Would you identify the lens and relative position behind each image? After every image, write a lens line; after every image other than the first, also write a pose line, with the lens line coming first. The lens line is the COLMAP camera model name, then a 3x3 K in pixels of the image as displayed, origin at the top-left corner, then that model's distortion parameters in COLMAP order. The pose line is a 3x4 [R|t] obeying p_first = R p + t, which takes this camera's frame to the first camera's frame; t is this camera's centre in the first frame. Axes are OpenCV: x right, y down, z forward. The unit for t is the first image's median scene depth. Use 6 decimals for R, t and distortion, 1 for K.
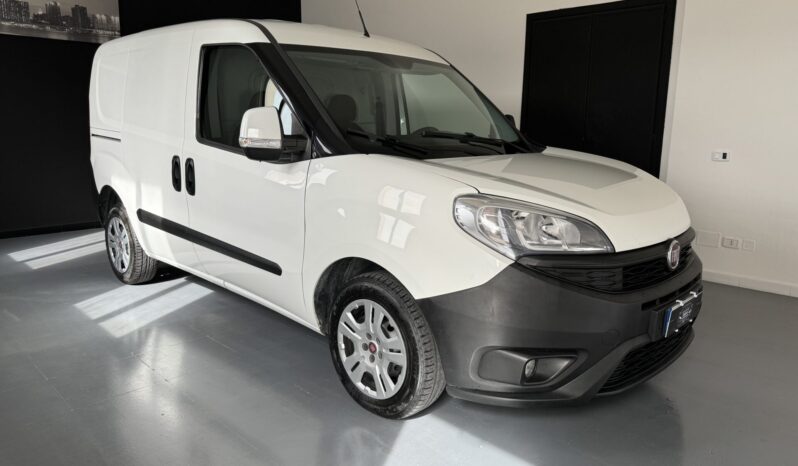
lens RADIAL K [[559.0, 0, 399.0], [0, 559.0, 233.0], [0, 0, 1]] dist [0.175069, -0.370753]
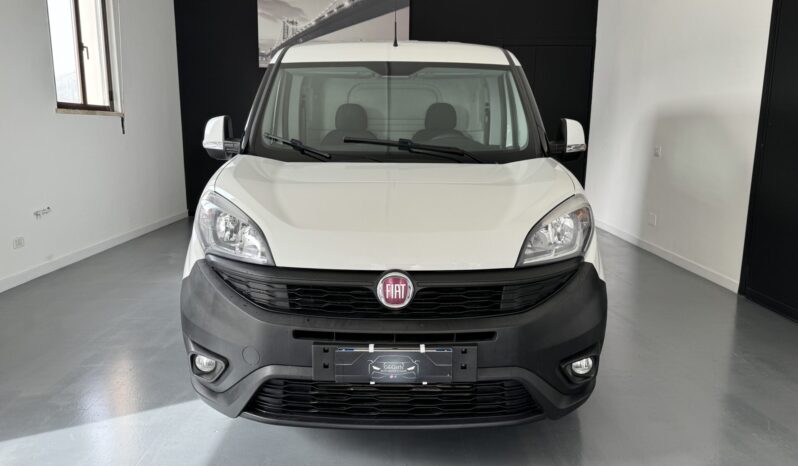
lens RADIAL K [[559.0, 0, 399.0], [0, 559.0, 233.0], [0, 0, 1]] dist [0.175069, -0.370753]
pose [[0.682565, 0.126205, -0.719846, 0.936463], [-0.142119, 0.989095, 0.038651, -0.066012], [0.716873, 0.075921, 0.693057, 0.407850]]
